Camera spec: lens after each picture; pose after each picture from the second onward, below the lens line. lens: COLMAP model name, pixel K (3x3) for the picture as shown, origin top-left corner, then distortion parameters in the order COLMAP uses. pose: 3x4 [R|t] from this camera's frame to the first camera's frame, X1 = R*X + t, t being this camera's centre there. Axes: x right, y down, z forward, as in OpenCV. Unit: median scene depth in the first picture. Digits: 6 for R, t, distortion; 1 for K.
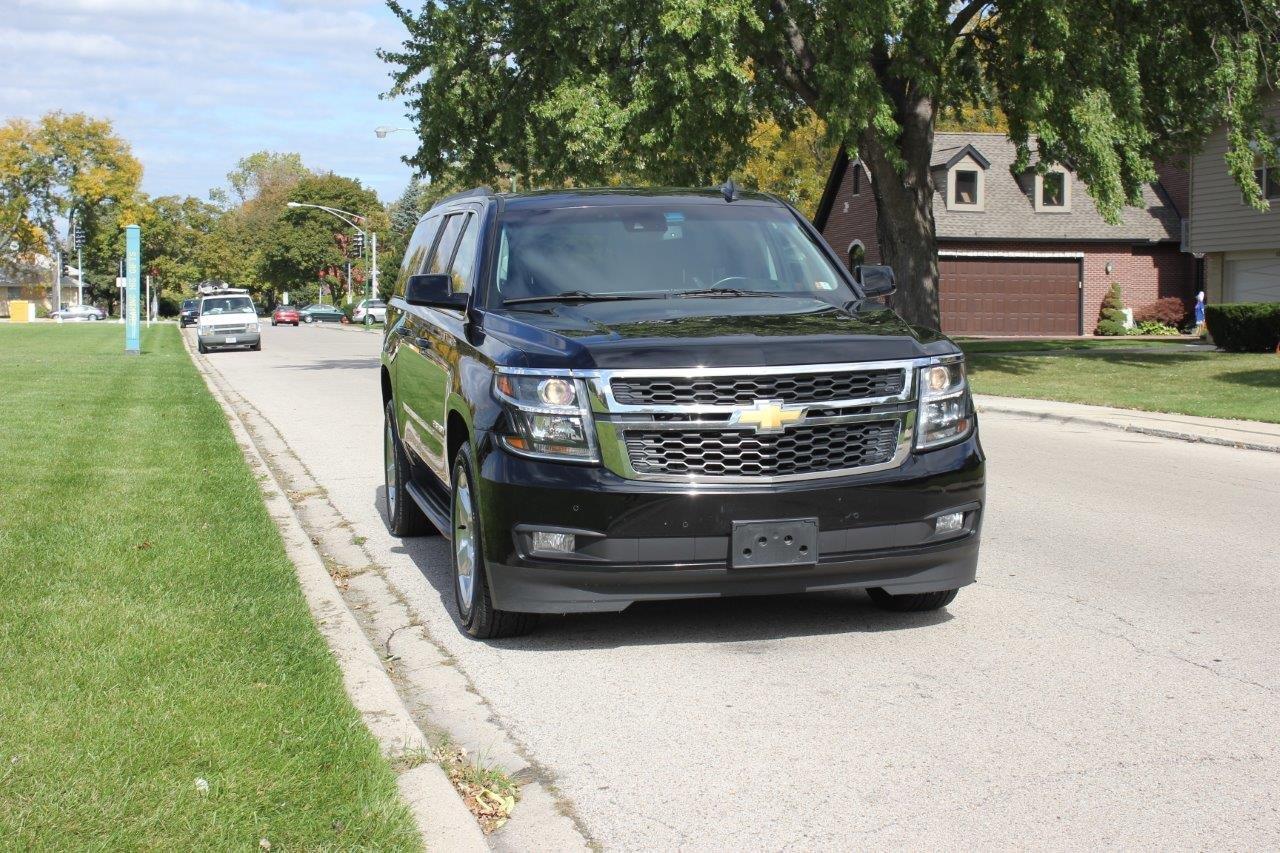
lens RADIAL K [[2071.8, 0, 640.0], [0, 2071.8, 426.5], [0, 0, 1]] dist [0.004048, 0.024032]
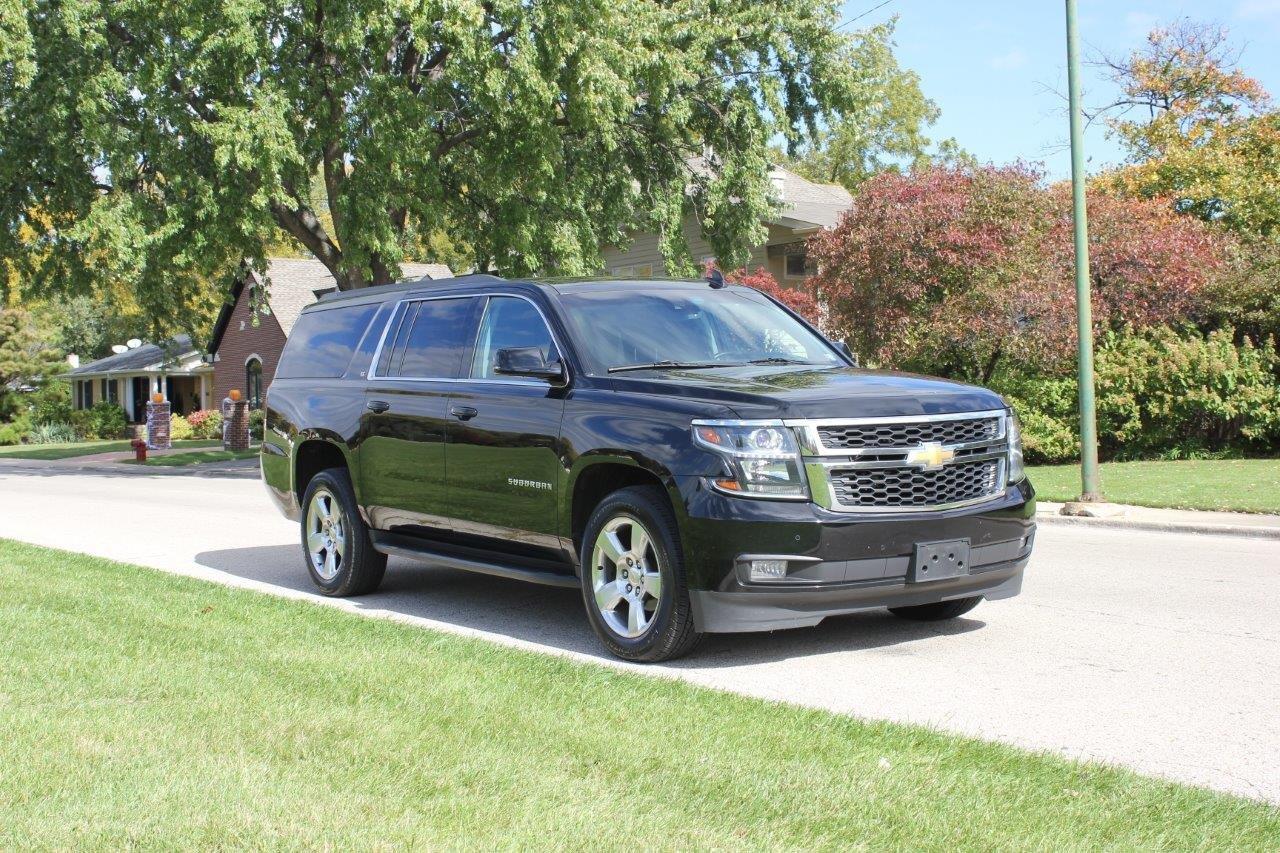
lens RADIAL K [[1772.3, 0, 640.0], [0, 1772.3, 426.5], [0, 0, 1]] dist [-0.089604, -0.012714]
pose [[0.924909, -0.015172, 0.379886, -0.102777], [0.035230, 0.998324, -0.045904, 0.004078], [-0.378553, 0.055841, 0.923894, 0.022588]]
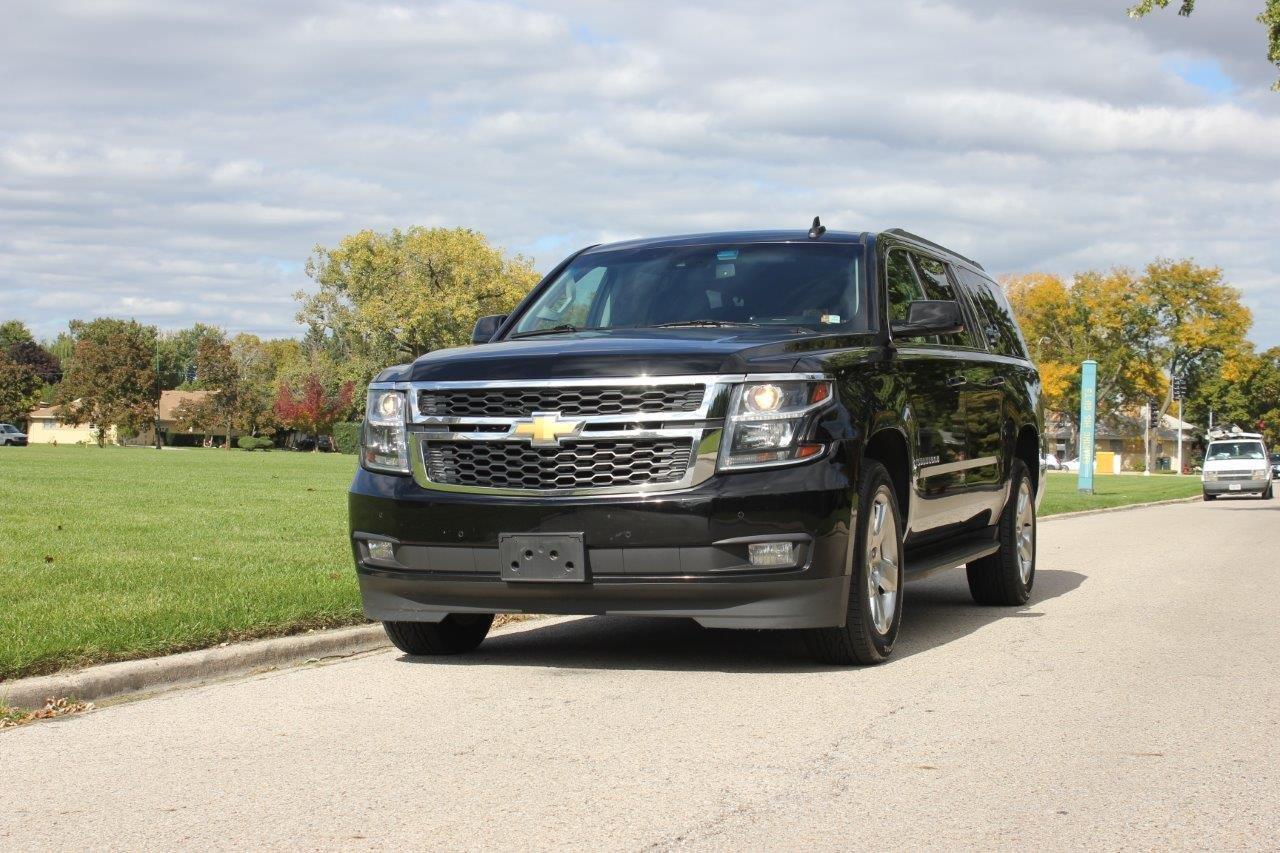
lens RADIAL K [[2171.0, 0, 640.0], [0, 2171.0, 426.5], [0, 0, 1]] dist [0.050107, 0.094591]
pose [[0.842431, 0.007691, -0.538749, 0.137778], [-0.051235, 0.996511, -0.065889, 0.012546], [0.536362, 0.083109, 0.839886, 0.033164]]
